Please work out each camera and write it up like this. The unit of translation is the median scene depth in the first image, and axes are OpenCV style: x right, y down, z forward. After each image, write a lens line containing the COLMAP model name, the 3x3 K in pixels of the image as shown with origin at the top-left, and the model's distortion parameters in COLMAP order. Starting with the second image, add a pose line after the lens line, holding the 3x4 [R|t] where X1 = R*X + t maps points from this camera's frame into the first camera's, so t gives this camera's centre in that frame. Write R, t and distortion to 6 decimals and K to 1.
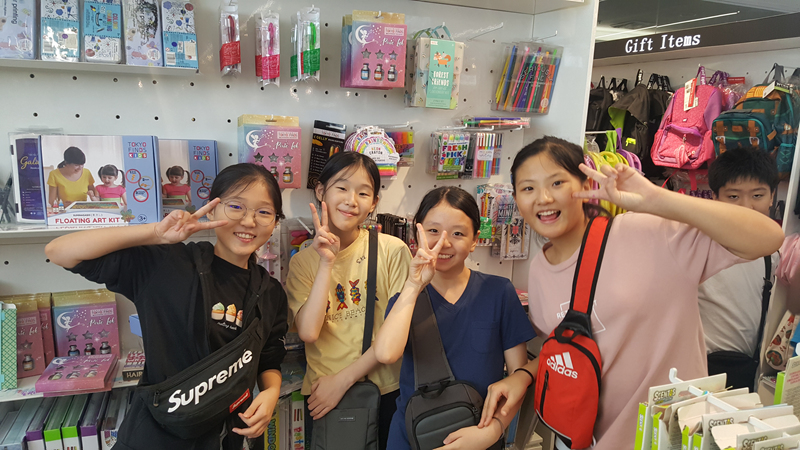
lens RADIAL K [[634.4, 0, 403.0], [0, 634.4, 236.4], [0, 0, 1]] dist [0.116244, -0.190341]
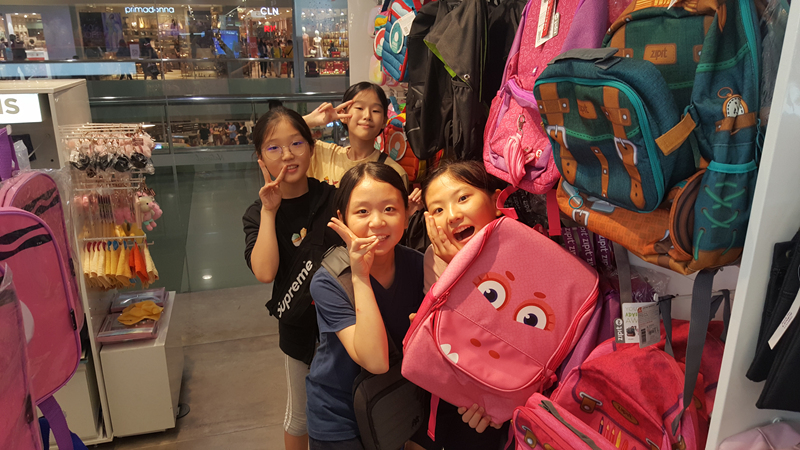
lens RADIAL K [[614.4, 0, 395.2], [0, 614.4, 232.2], [0, 0, 1]] dist [0.110014, -0.161282]
pose [[0.990704, 0.000609, -0.136035, 0.593855], [0.014684, 0.993668, 0.111388, -0.180396], [0.135241, -0.112350, 0.984422, 0.852447]]
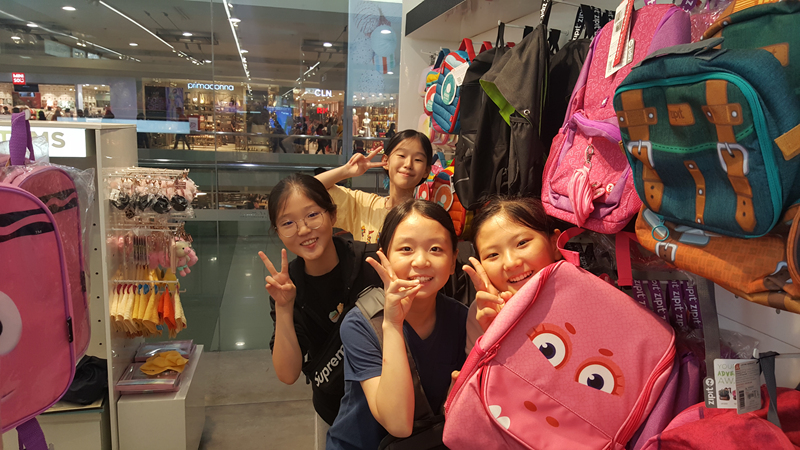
lens RADIAL K [[614.4, 0, 400.6], [0, 614.4, 232.7], [0, 0, 1]] dist [0.099117, -0.161624]
pose [[0.981093, 0.033244, -0.190661, 0.577848], [-0.036841, 0.999203, -0.015352, -0.136749], [0.189999, 0.022086, 0.981536, 0.910137]]
